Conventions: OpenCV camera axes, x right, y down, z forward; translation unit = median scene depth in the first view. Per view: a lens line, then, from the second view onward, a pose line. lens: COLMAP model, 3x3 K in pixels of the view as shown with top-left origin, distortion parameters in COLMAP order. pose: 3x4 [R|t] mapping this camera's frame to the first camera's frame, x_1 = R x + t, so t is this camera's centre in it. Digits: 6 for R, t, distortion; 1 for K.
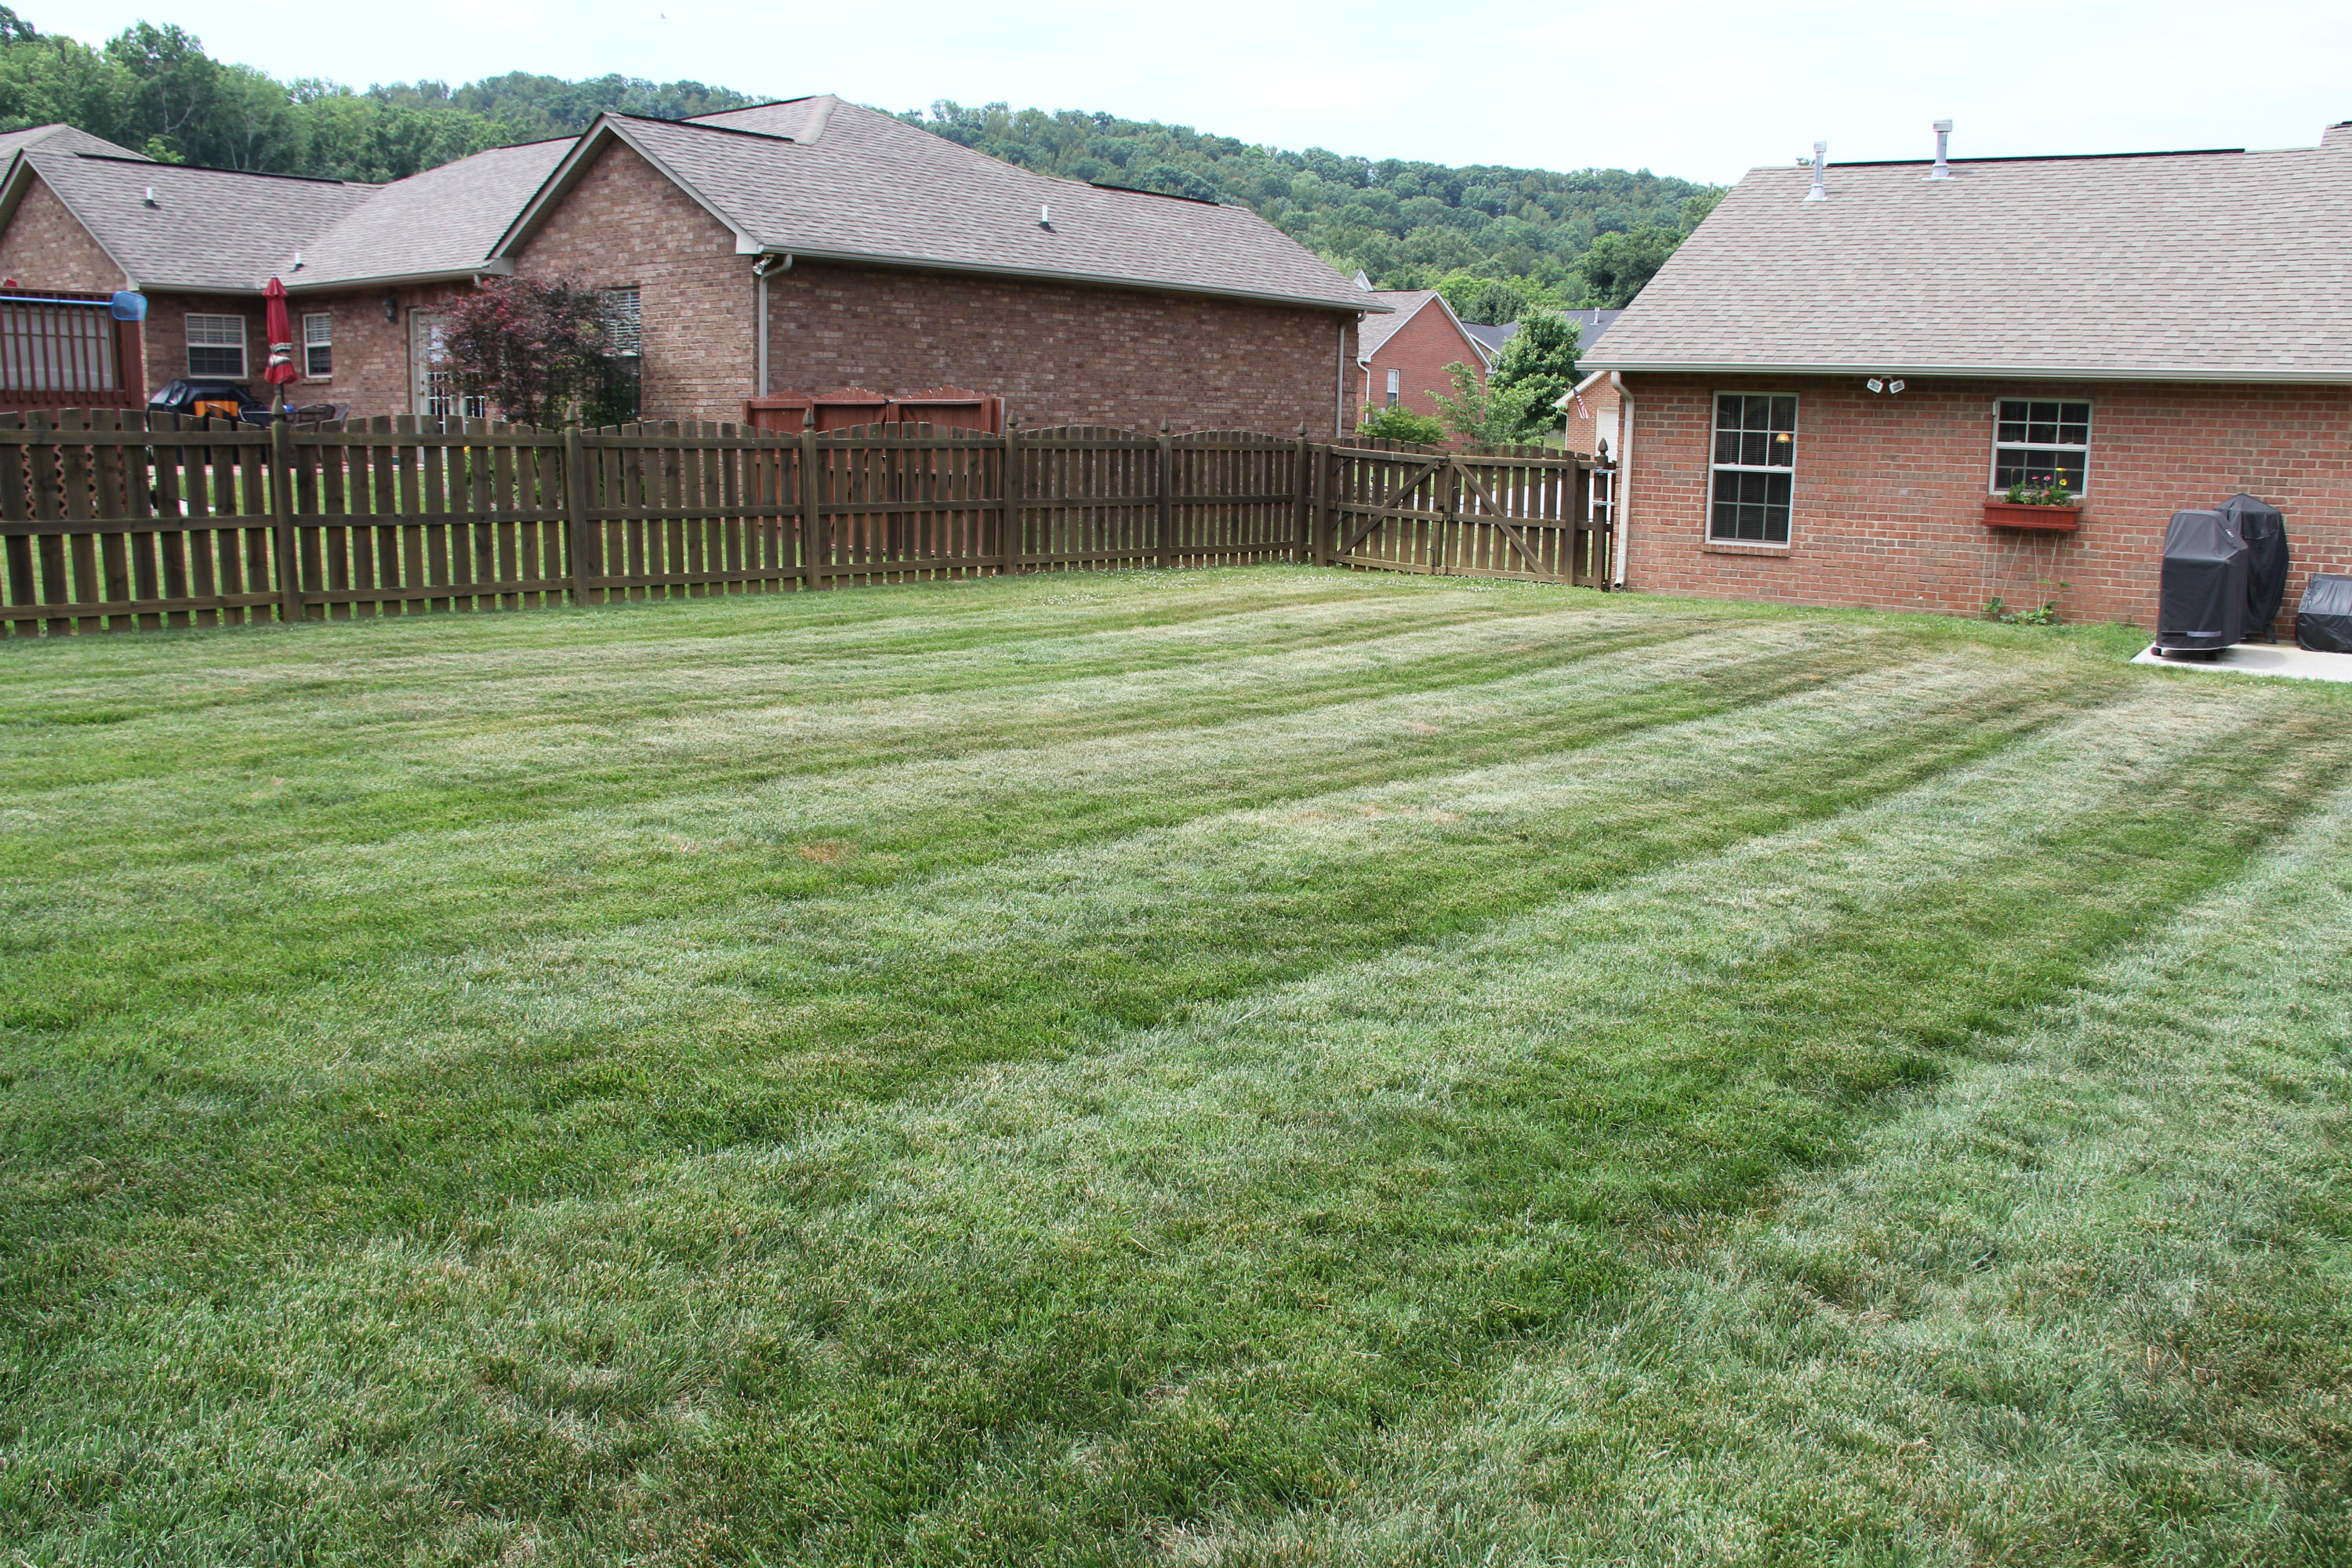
lens RADIAL K [[1961.9, 0, 1212.6], [0, 1961.9, 813.0], [0, 0, 1]] dist [-0.194364, 0.166891]
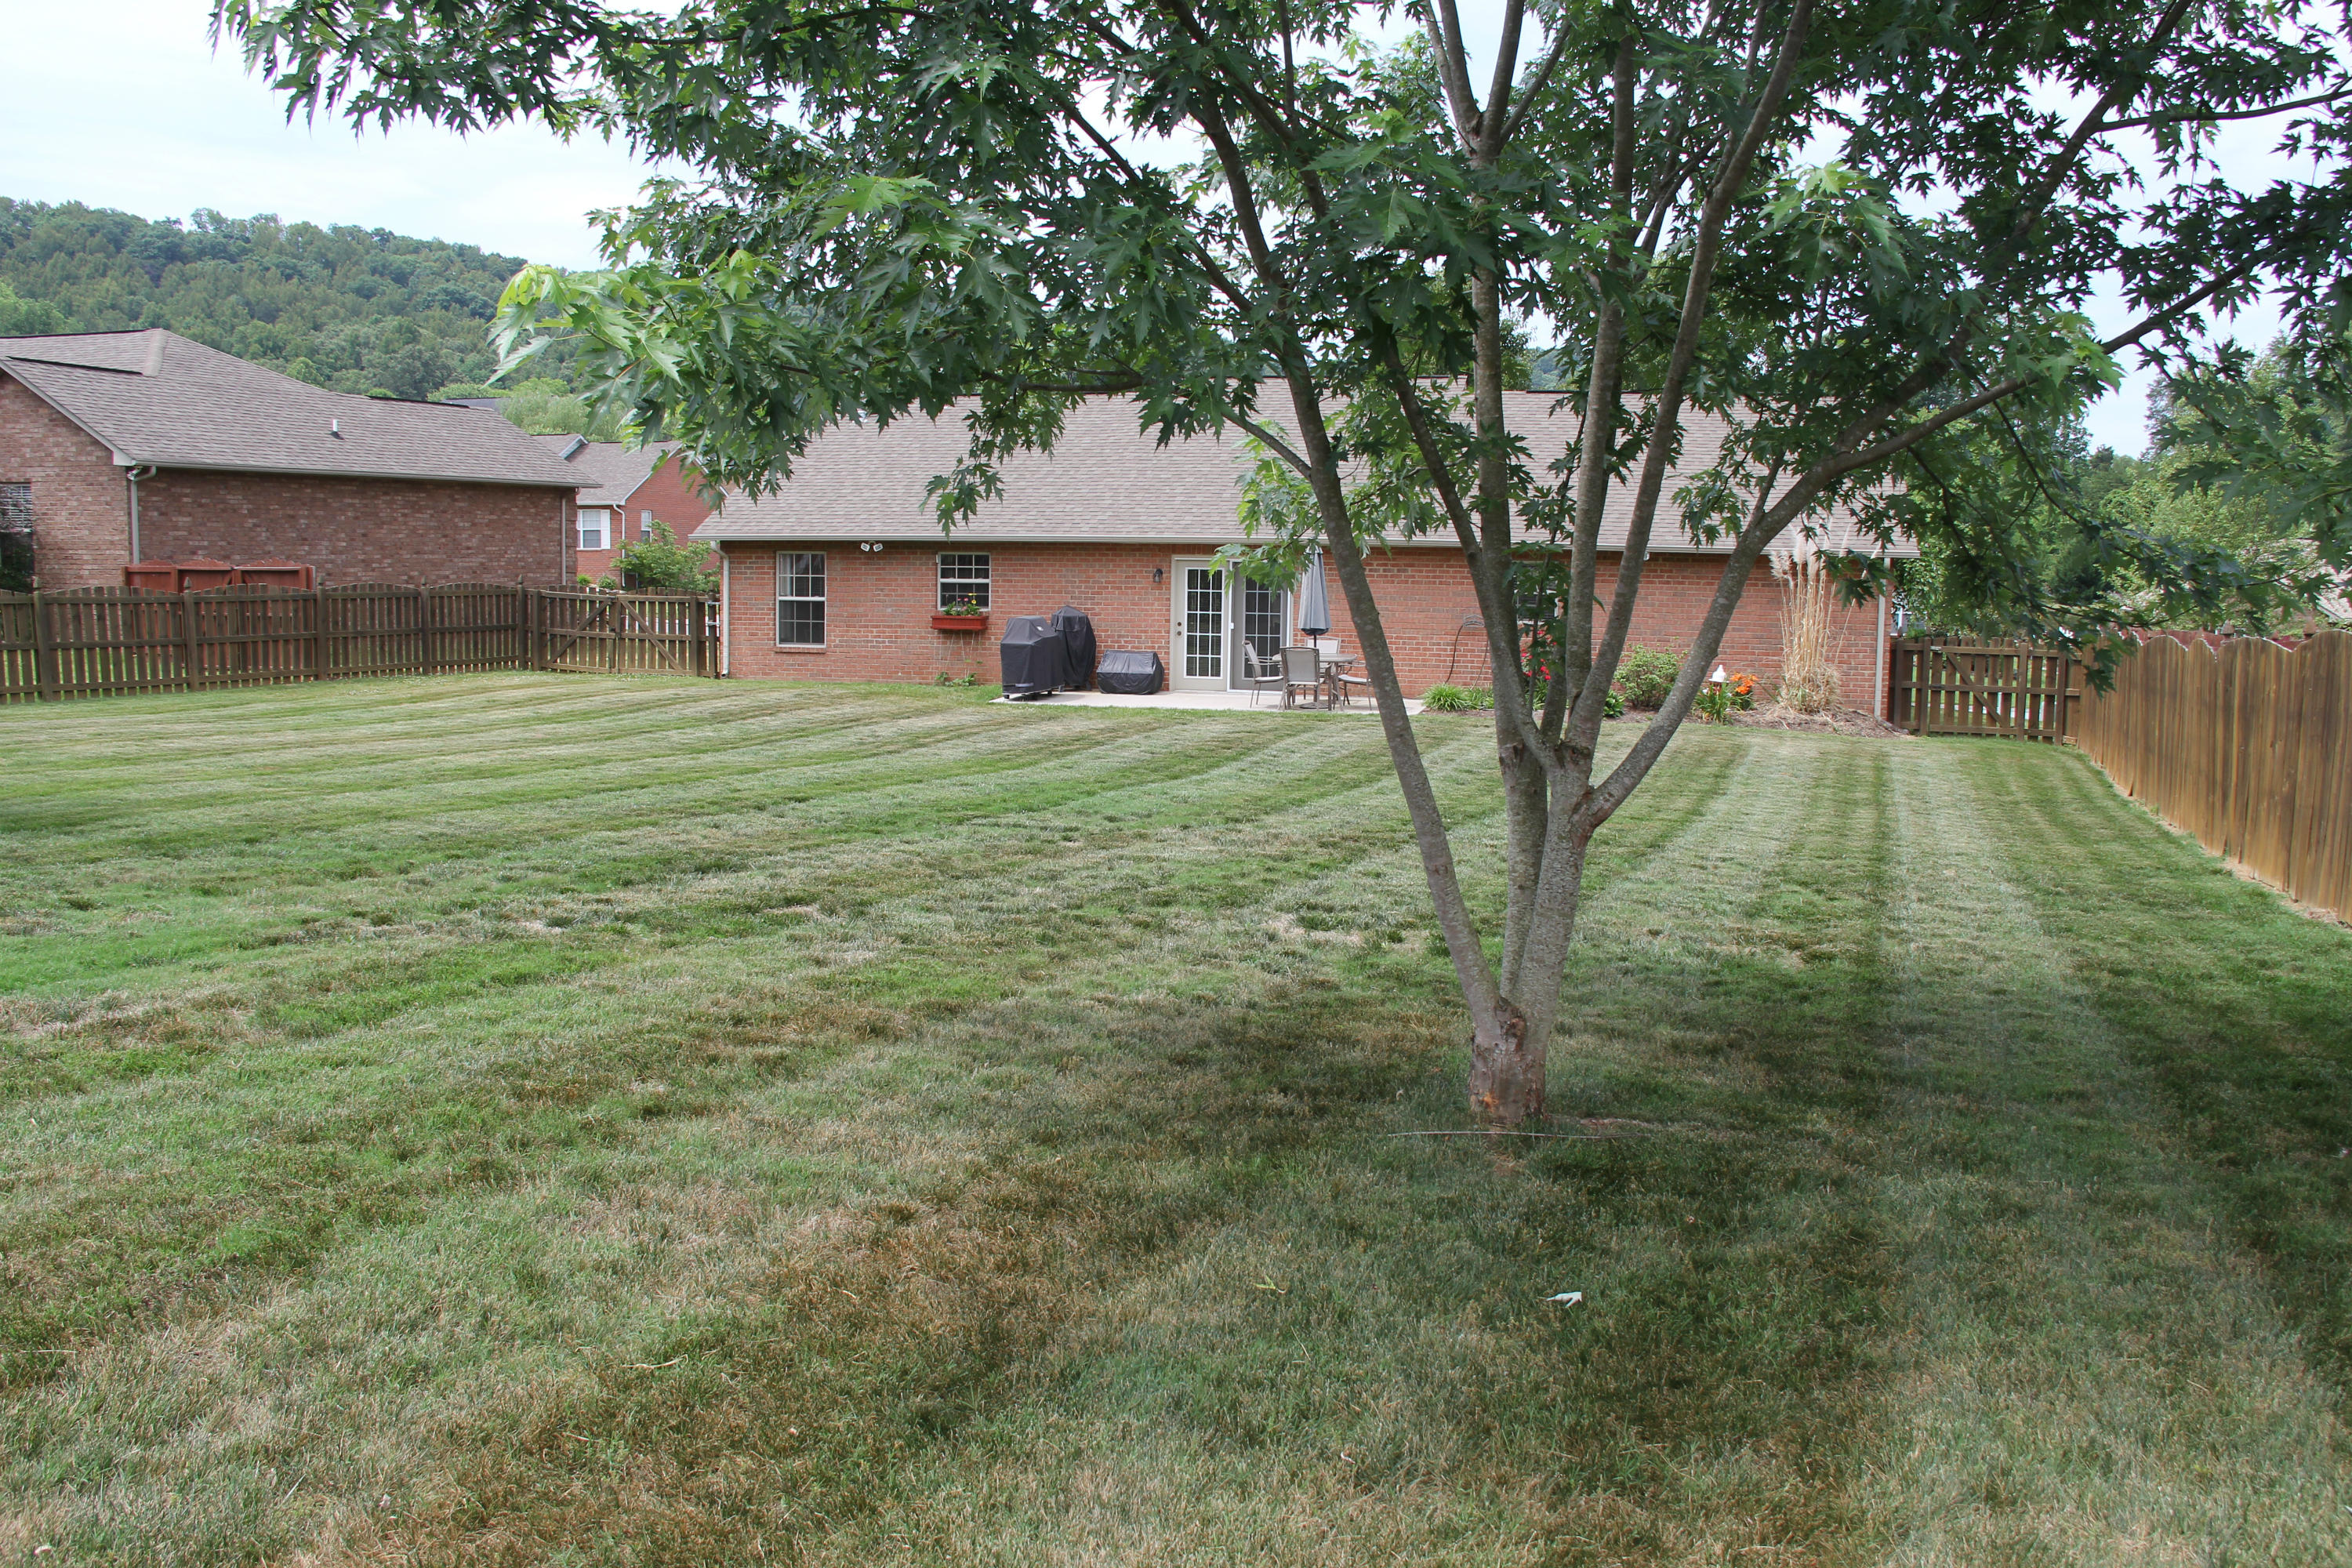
lens RADIAL K [[1961.9, 0, 1212.6], [0, 1961.9, 813.0], [0, 0, 1]] dist [-0.194364, 0.166891]
pose [[0.939483, -0.047028, 0.339352, 0.054396], [0.066960, 0.996636, -0.047263, 0.122155], [-0.335987, 0.067126, 0.939471, -0.774871]]
